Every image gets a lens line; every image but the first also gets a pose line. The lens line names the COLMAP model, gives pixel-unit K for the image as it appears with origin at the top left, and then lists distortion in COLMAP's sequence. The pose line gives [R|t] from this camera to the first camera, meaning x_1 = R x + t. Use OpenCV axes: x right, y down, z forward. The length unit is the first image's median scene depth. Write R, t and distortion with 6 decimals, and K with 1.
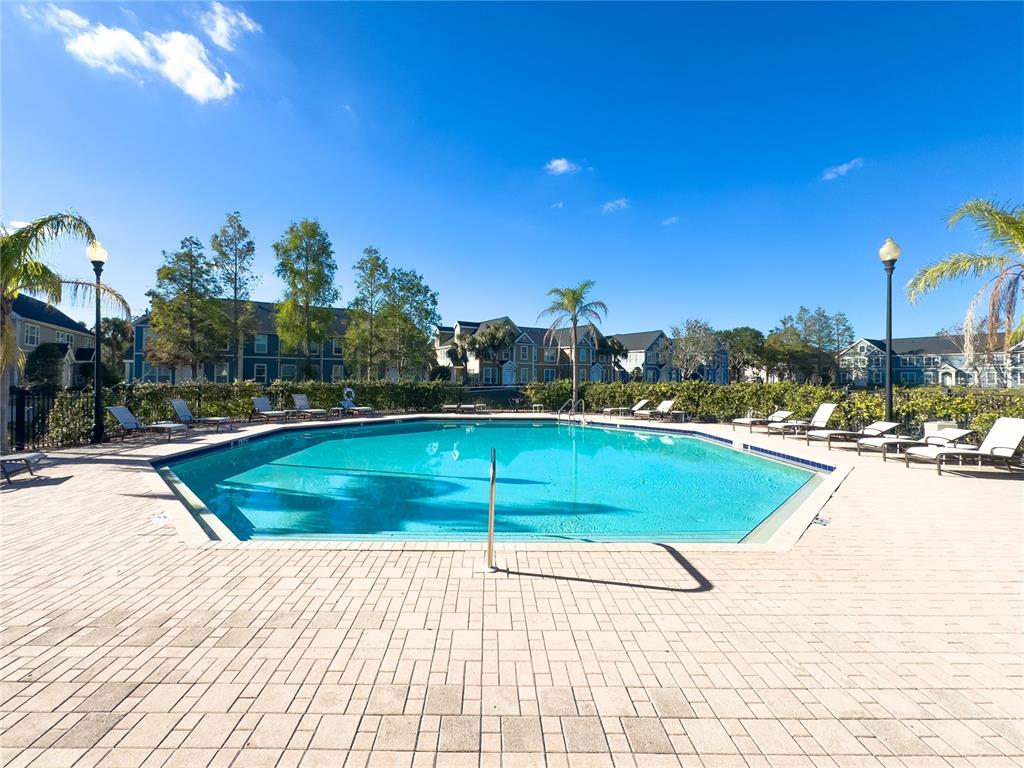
lens RADIAL K [[409.2, 0, 512.1], [0, 409.2, 375.6], [0, 0, 1]] dist [-0.000824, -0.000017]
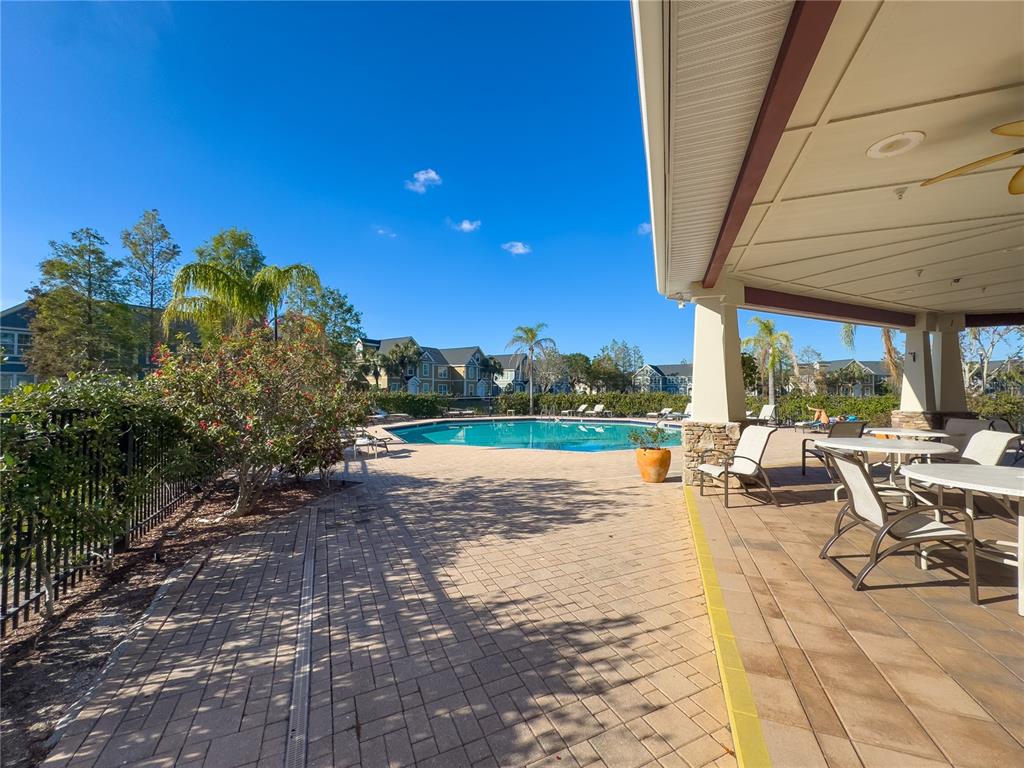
lens RADIAL K [[408.7, 0, 512.0], [0, 408.7, 384.0], [0, 0, 1]] dist [0.002495, 0.000176]
pose [[0.902758, 0.006586, 0.430098, -0.250028], [0.000760, 0.999857, -0.016906, 0.002905], [-0.430148, 0.015589, 0.902624, -0.117952]]
